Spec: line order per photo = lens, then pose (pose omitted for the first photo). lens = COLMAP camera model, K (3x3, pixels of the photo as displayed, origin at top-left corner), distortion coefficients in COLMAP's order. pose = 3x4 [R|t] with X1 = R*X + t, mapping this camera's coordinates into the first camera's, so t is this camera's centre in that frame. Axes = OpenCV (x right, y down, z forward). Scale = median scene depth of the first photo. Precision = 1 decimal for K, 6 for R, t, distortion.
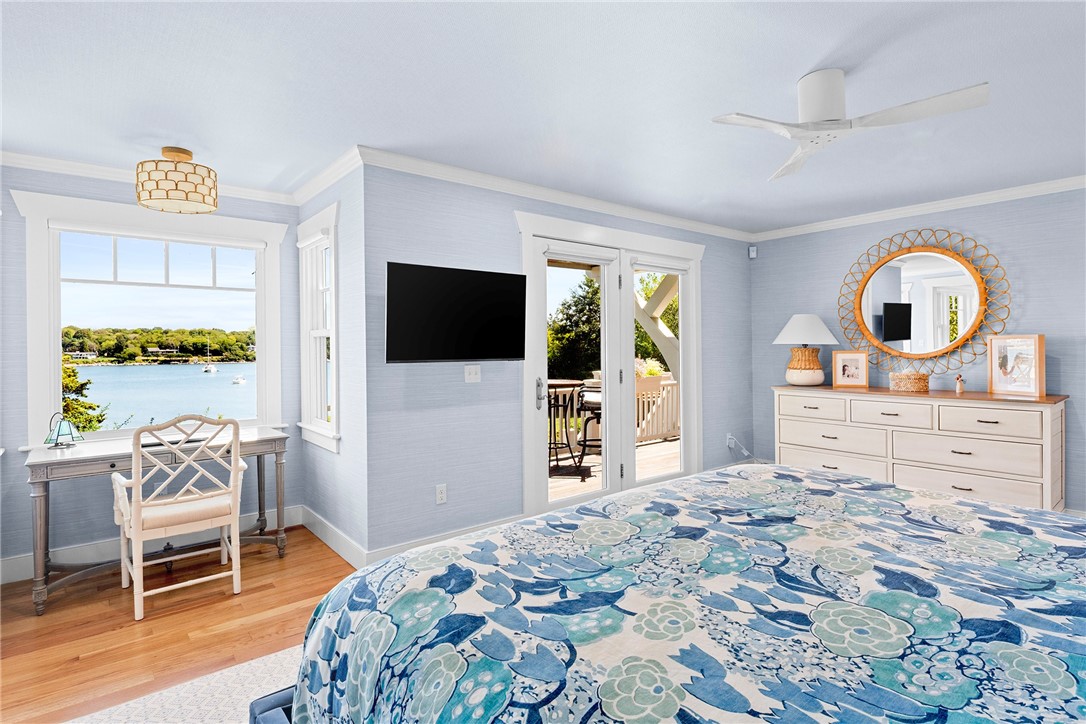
lens RADIAL K [[556.9, 0, 540.7], [0, 556.9, 346.7], [0, 0, 1]] dist [0.000602, -0.000444]
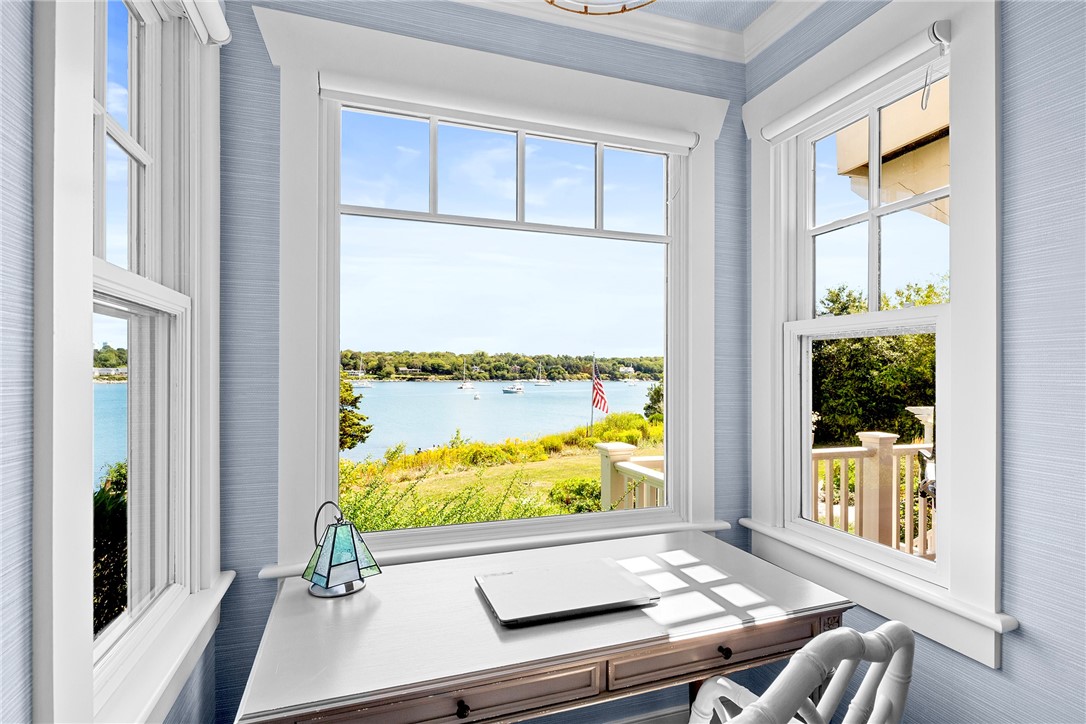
lens RADIAL K [[533.0, 0, 541.1], [0, 533.0, 370.3], [0, 0, 1]] dist [0.001808, -0.009325]
pose [[0.938294, 0.012795, -0.345603, -0.092763], [-0.012379, 0.999918, 0.003411, 0.002346], [0.345618, 0.001078, 0.938375, 0.108607]]
